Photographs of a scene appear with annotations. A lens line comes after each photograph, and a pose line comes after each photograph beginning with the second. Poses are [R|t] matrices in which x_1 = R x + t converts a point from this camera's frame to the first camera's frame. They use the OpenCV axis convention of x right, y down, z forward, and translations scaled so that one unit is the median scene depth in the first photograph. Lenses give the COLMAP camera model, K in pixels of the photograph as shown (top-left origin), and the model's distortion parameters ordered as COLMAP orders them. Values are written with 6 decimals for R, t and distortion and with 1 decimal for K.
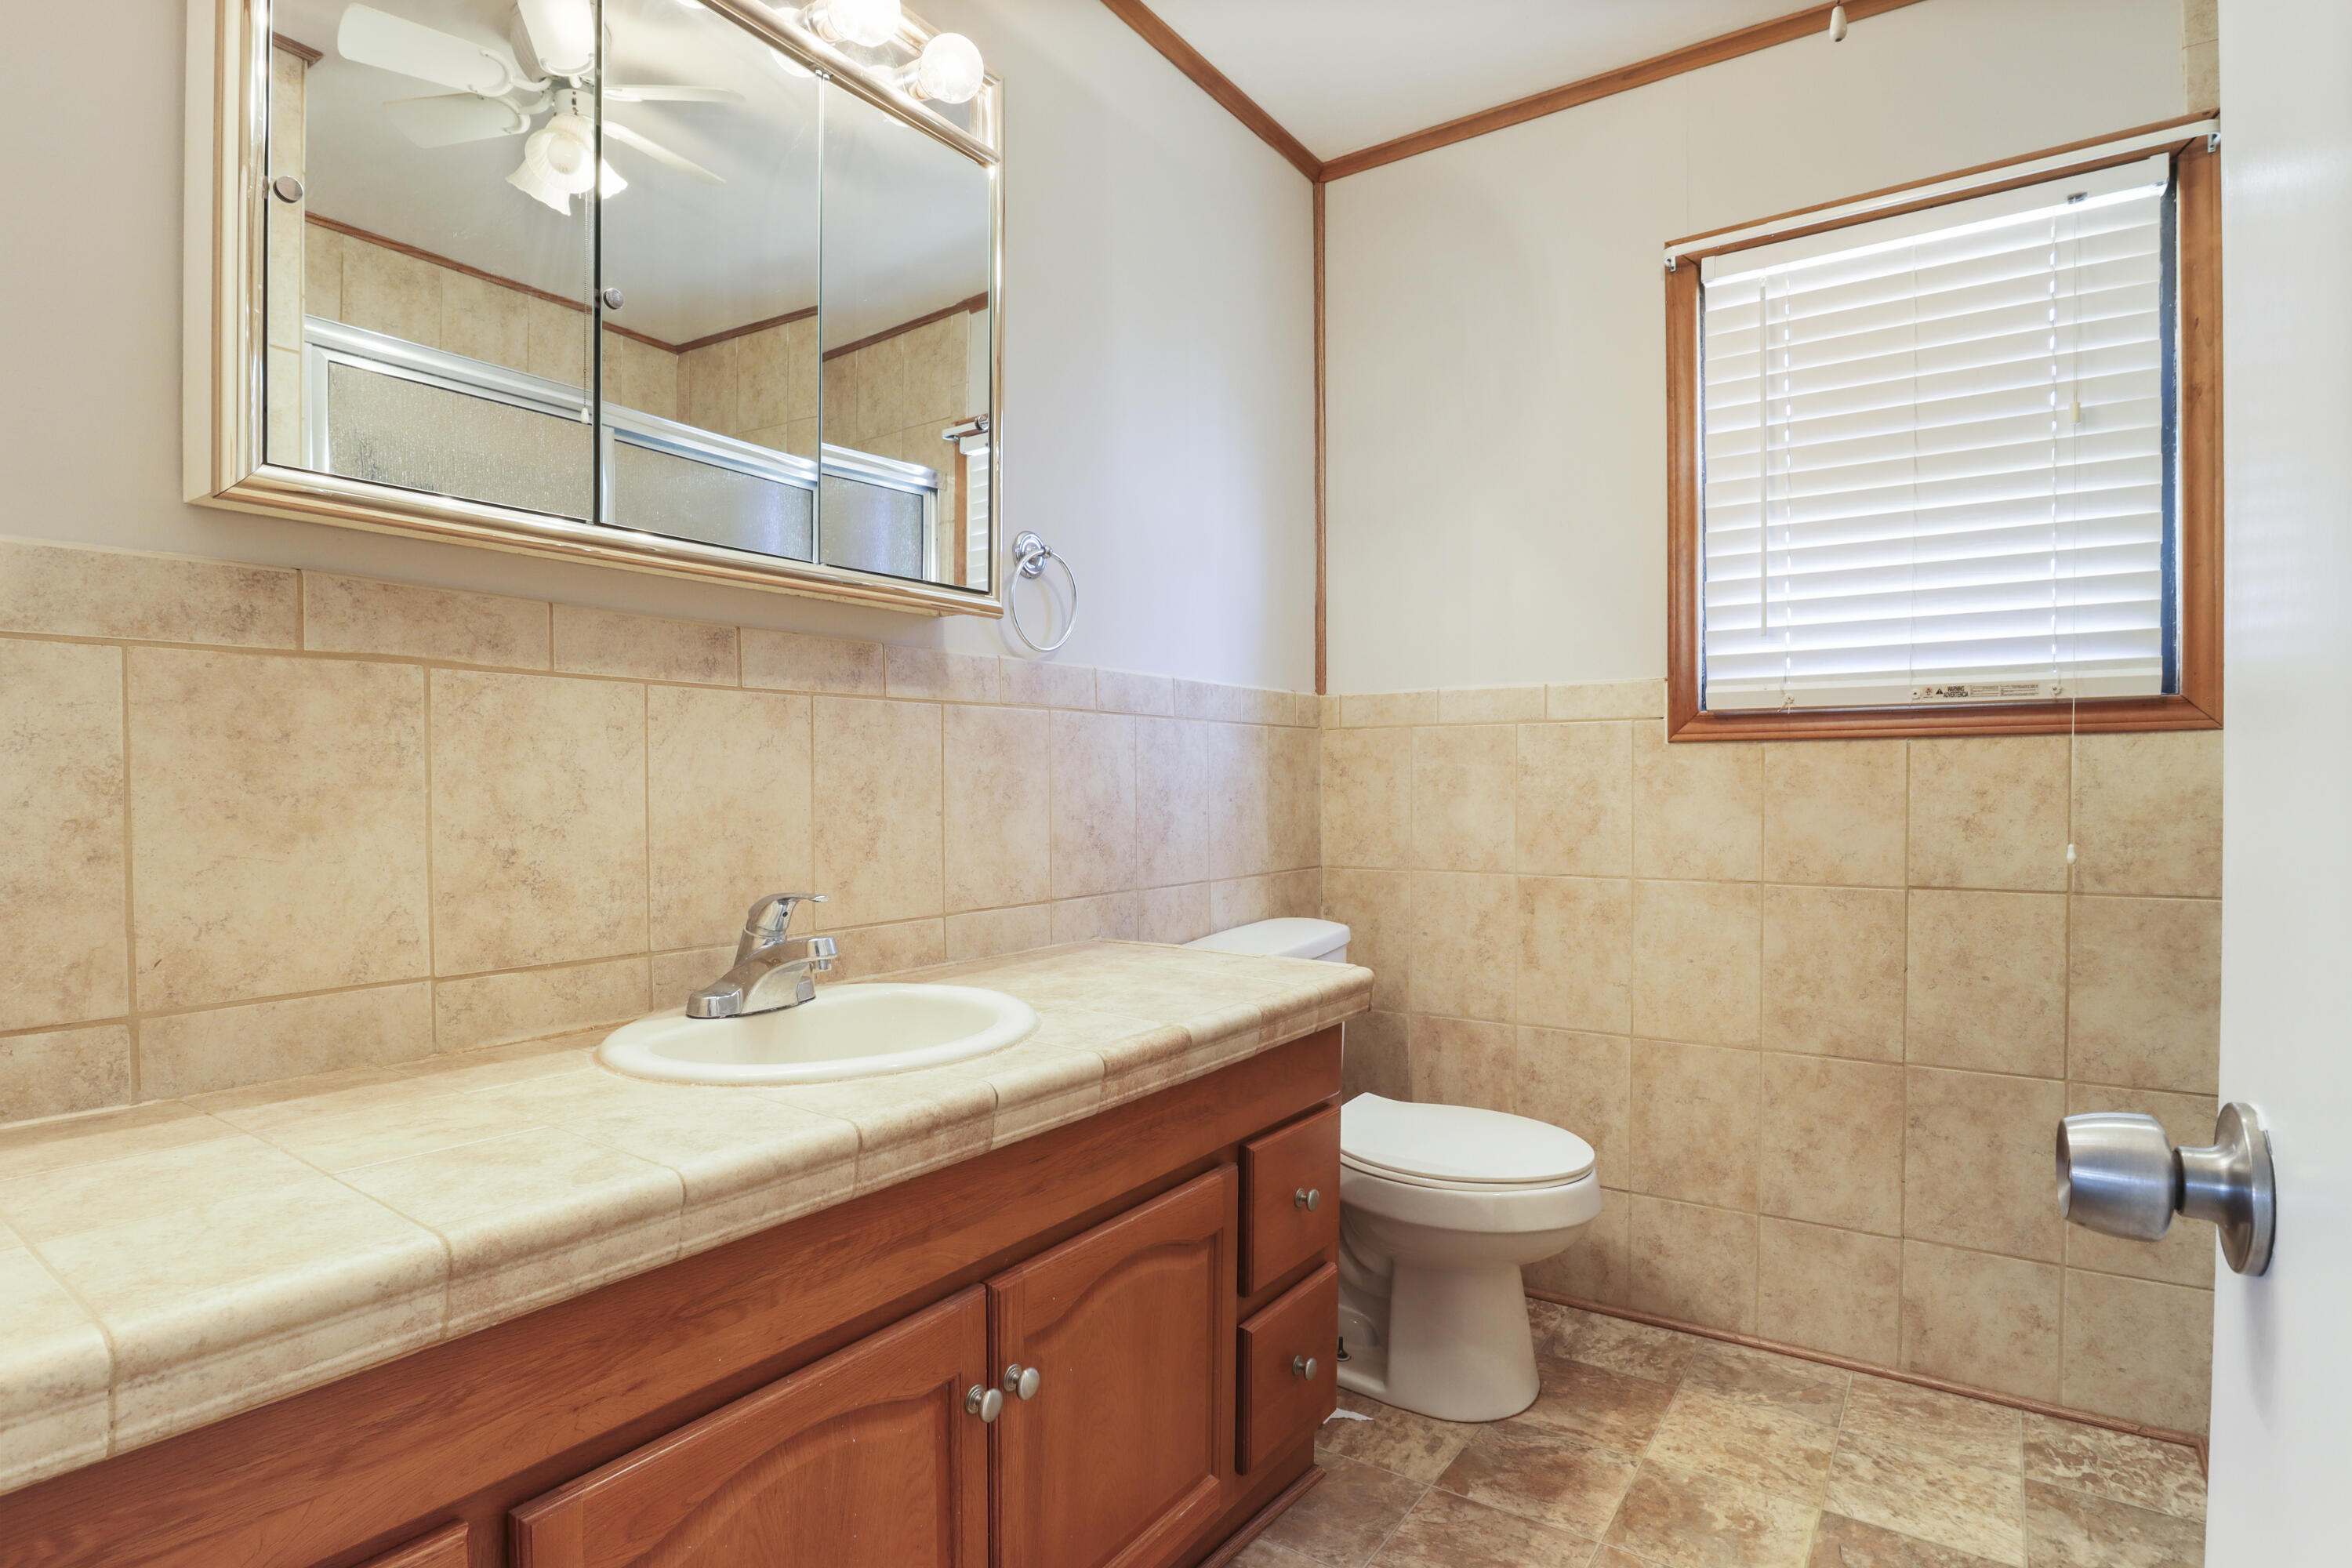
lens RADIAL K [[1204.4, 0, 1173.4], [0, 1204.4, 786.4], [0, 0, 1]] dist [-0.040695, 0.010168]
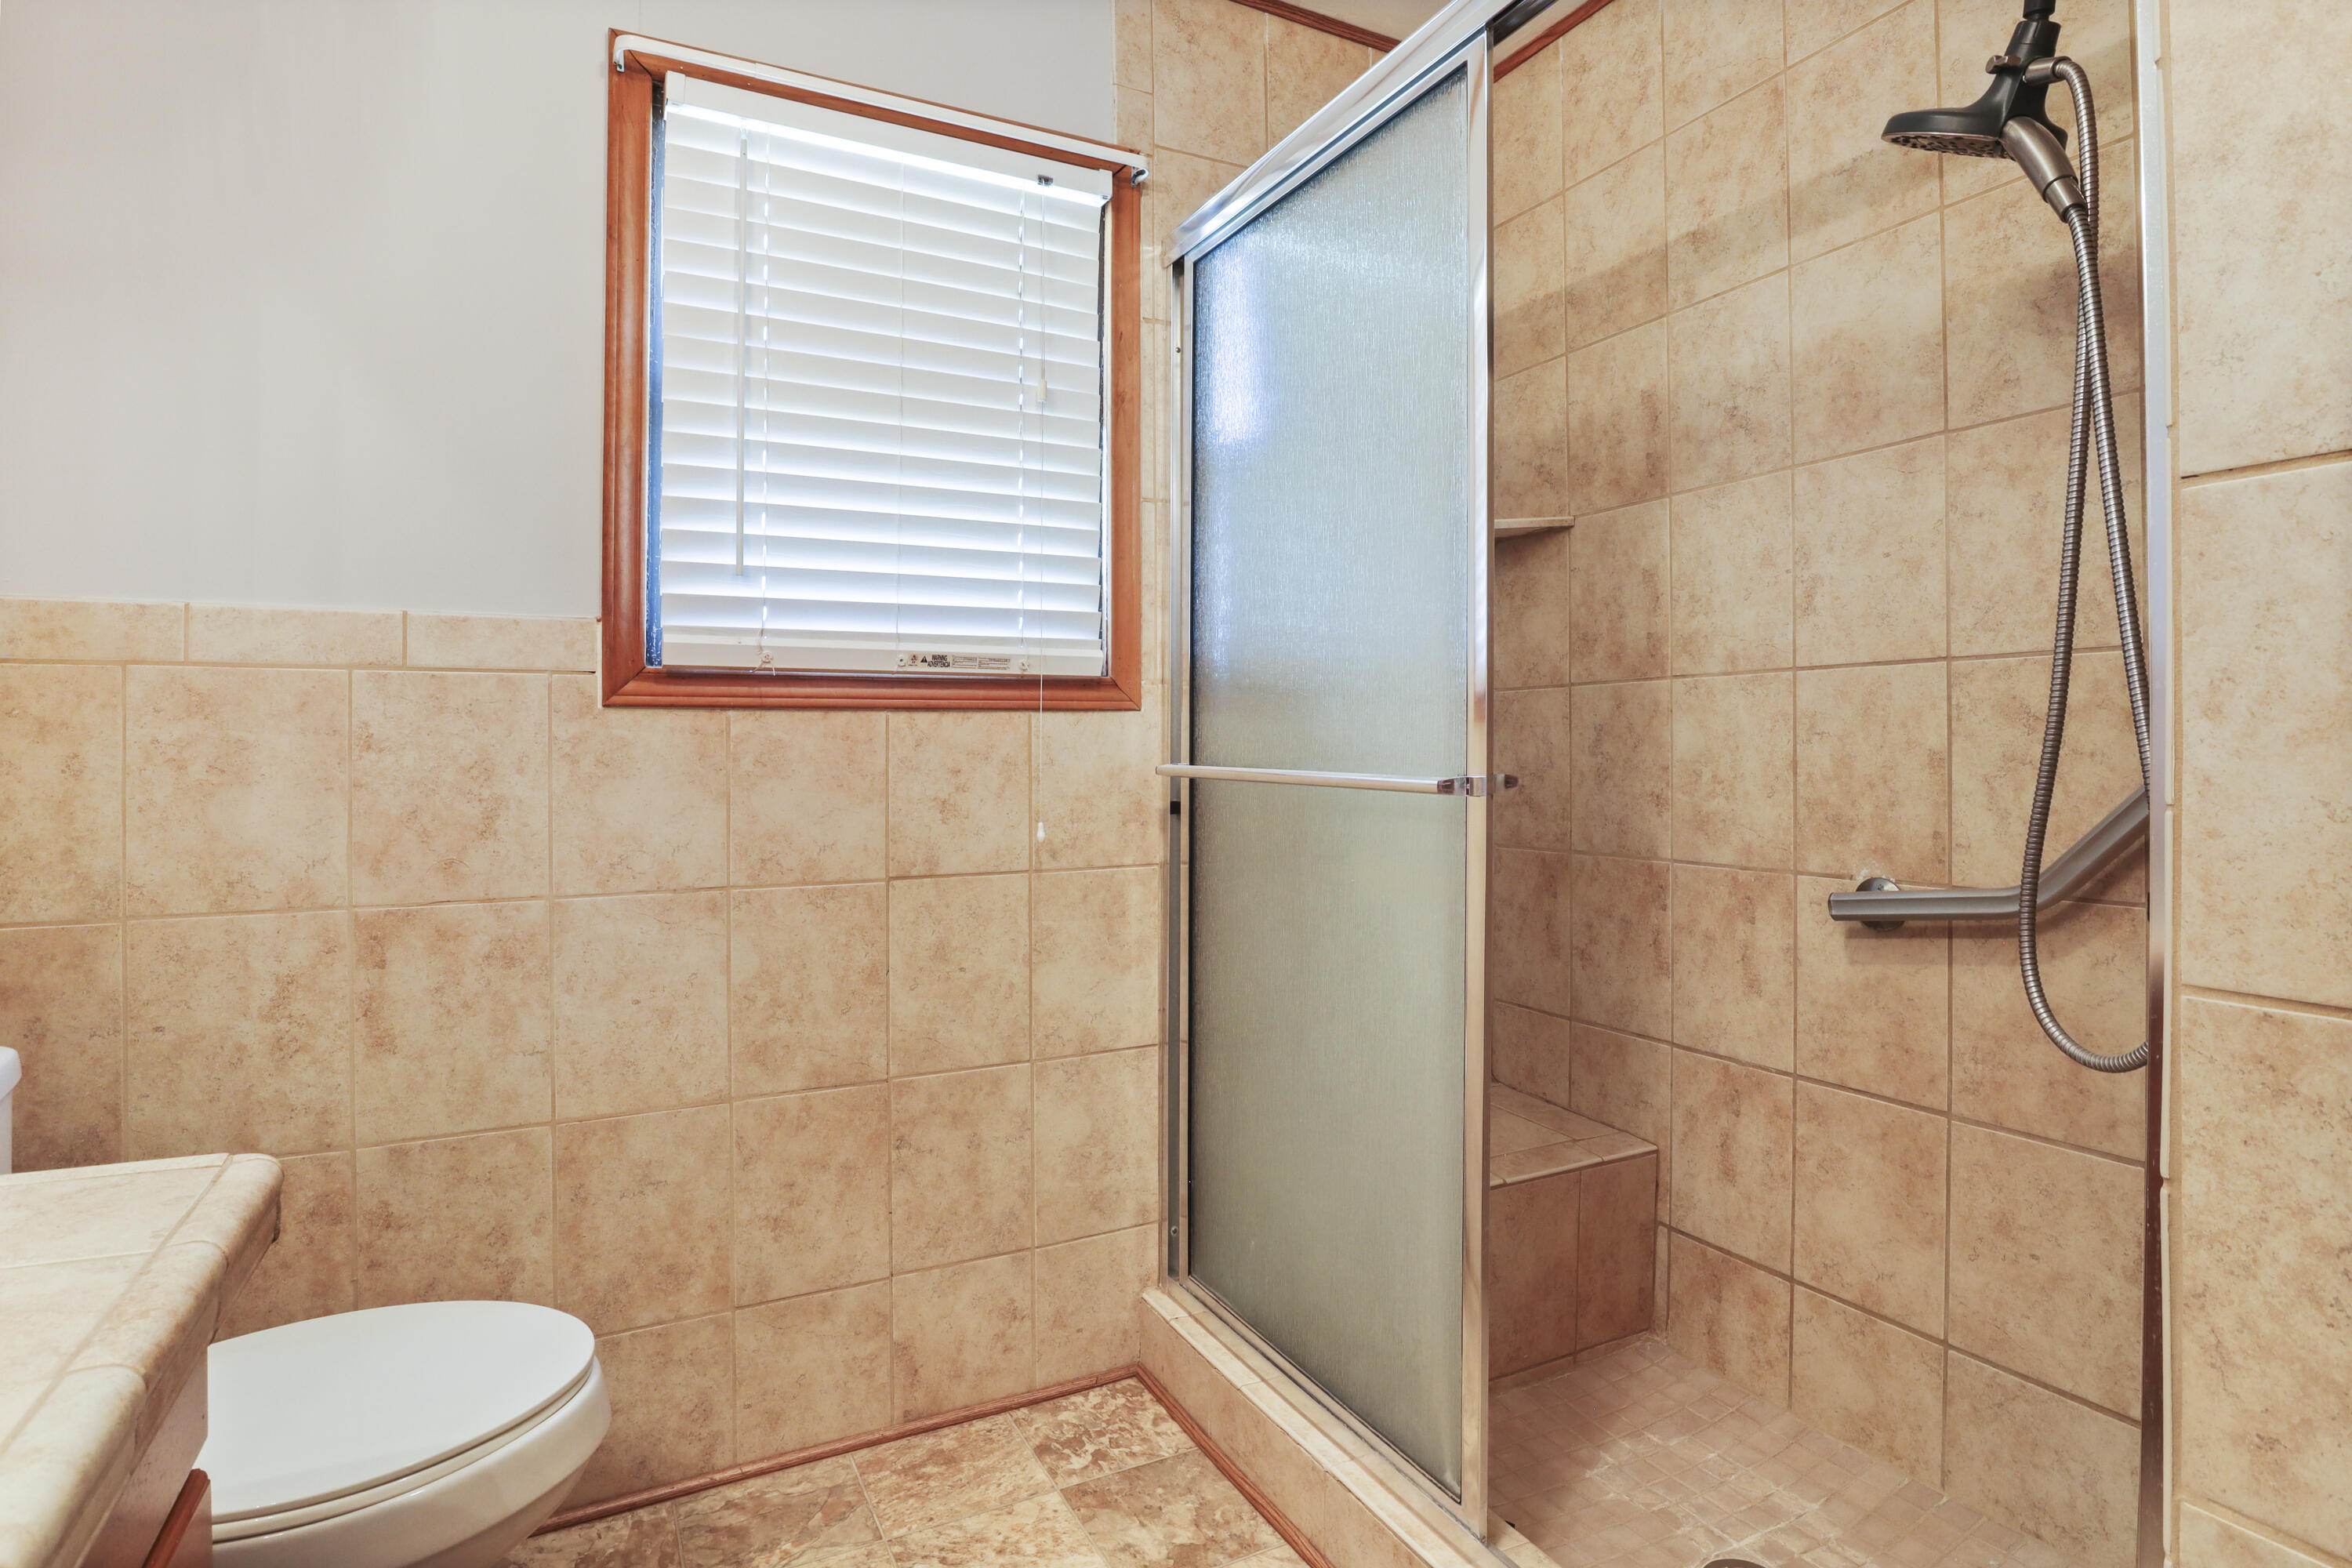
lens RADIAL K [[1204.4, 0, 1188.8], [0, 1204.4, 743.2], [0, 0, 1]] dist [-0.040695, 0.010168]
pose [[0.461985, 0.007514, 0.886856, -0.070417], [0.005490, 0.999921, -0.011332, -0.004649], [-0.886871, 0.010104, 0.461907, 0.374400]]
